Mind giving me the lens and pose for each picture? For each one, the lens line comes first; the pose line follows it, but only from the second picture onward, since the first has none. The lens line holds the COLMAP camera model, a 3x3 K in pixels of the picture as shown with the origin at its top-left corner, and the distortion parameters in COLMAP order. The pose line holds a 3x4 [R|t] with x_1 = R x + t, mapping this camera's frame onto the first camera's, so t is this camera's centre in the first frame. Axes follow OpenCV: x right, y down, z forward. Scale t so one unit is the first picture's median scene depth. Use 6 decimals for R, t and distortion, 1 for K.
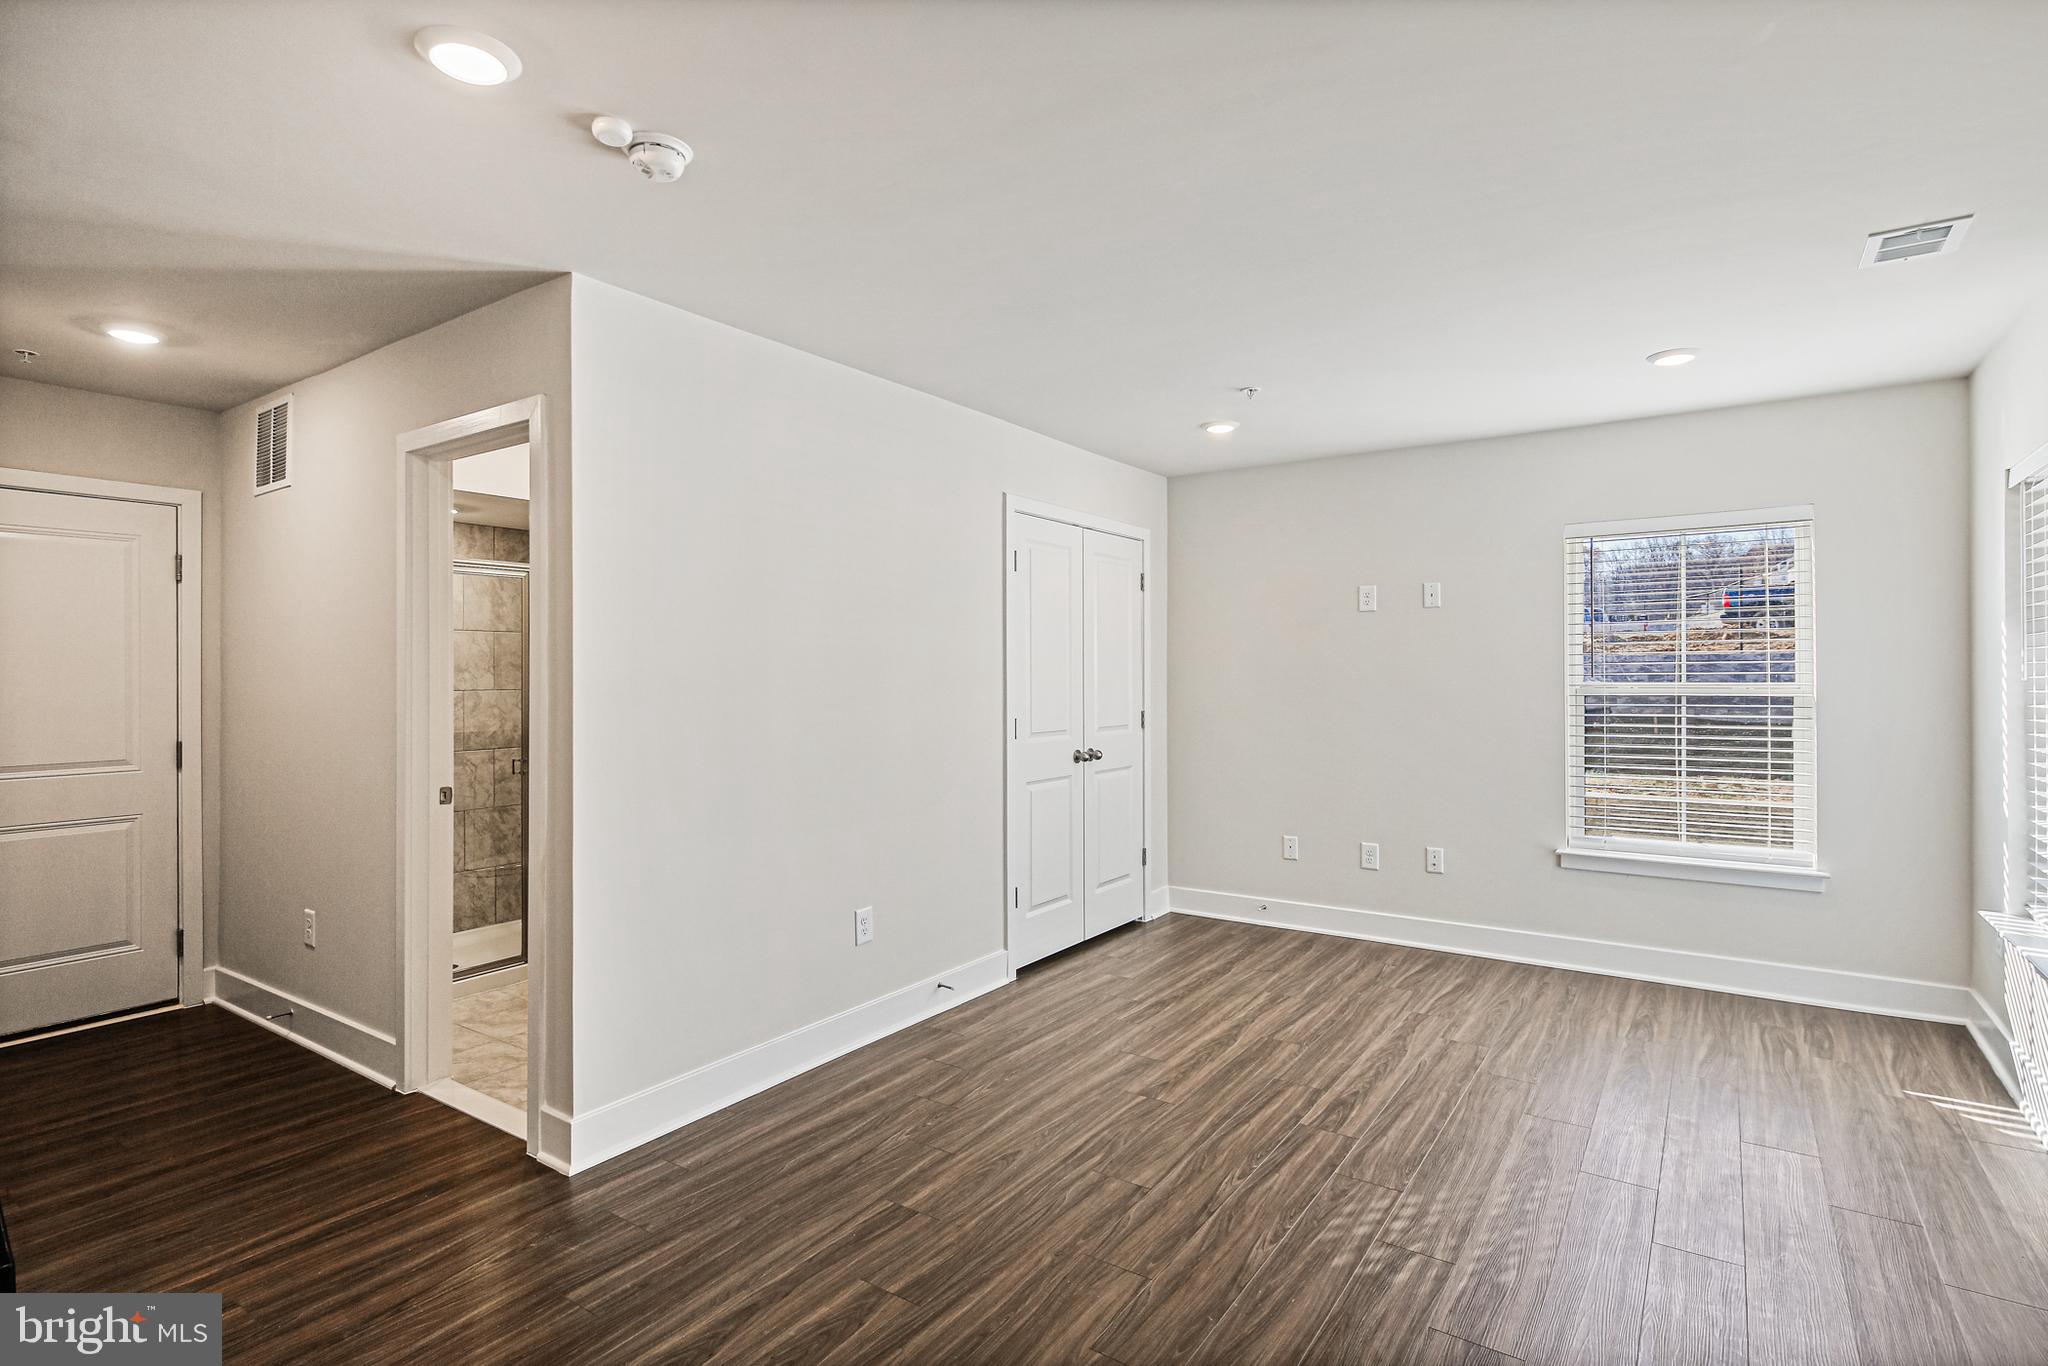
lens RADIAL K [[1005.3, 0, 1005.7], [0, 1005.3, 678.3], [0, 0, 1]] dist [-0.000238, -0.001455]
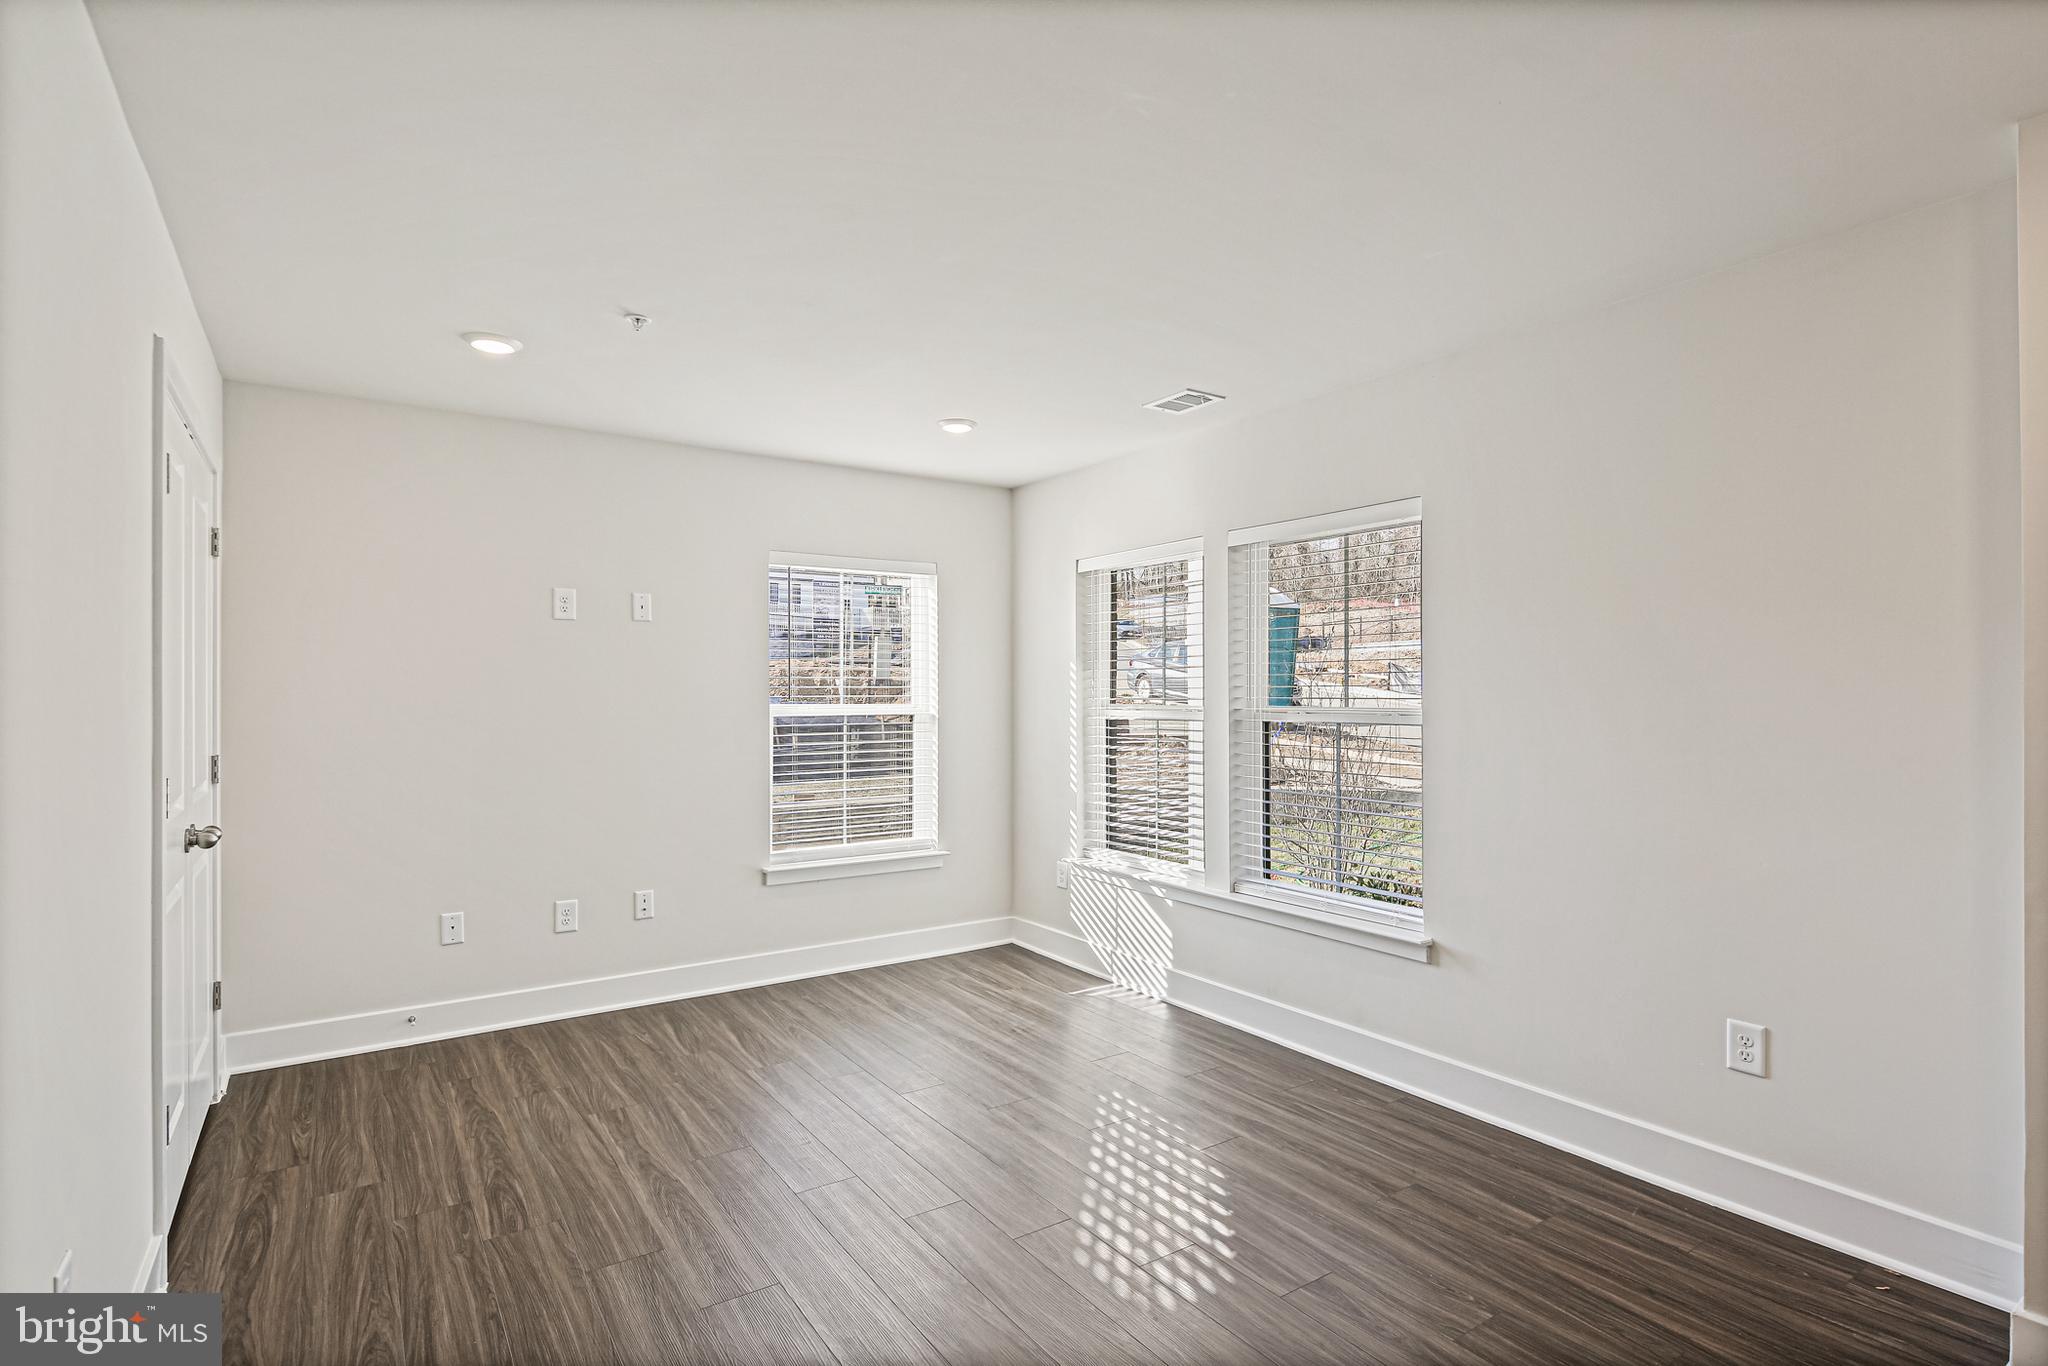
lens RADIAL K [[1005.3, 0, 1031.1], [0, 1005.3, 695.7], [0, 0, 1]] dist [-0.000238, -0.001455]
pose [[0.348056, 0.004069, 0.937465, -0.331936], [0.003934, 0.999975, -0.005801, 0.002678], [-0.937465, 0.005707, 0.348032, 0.420374]]
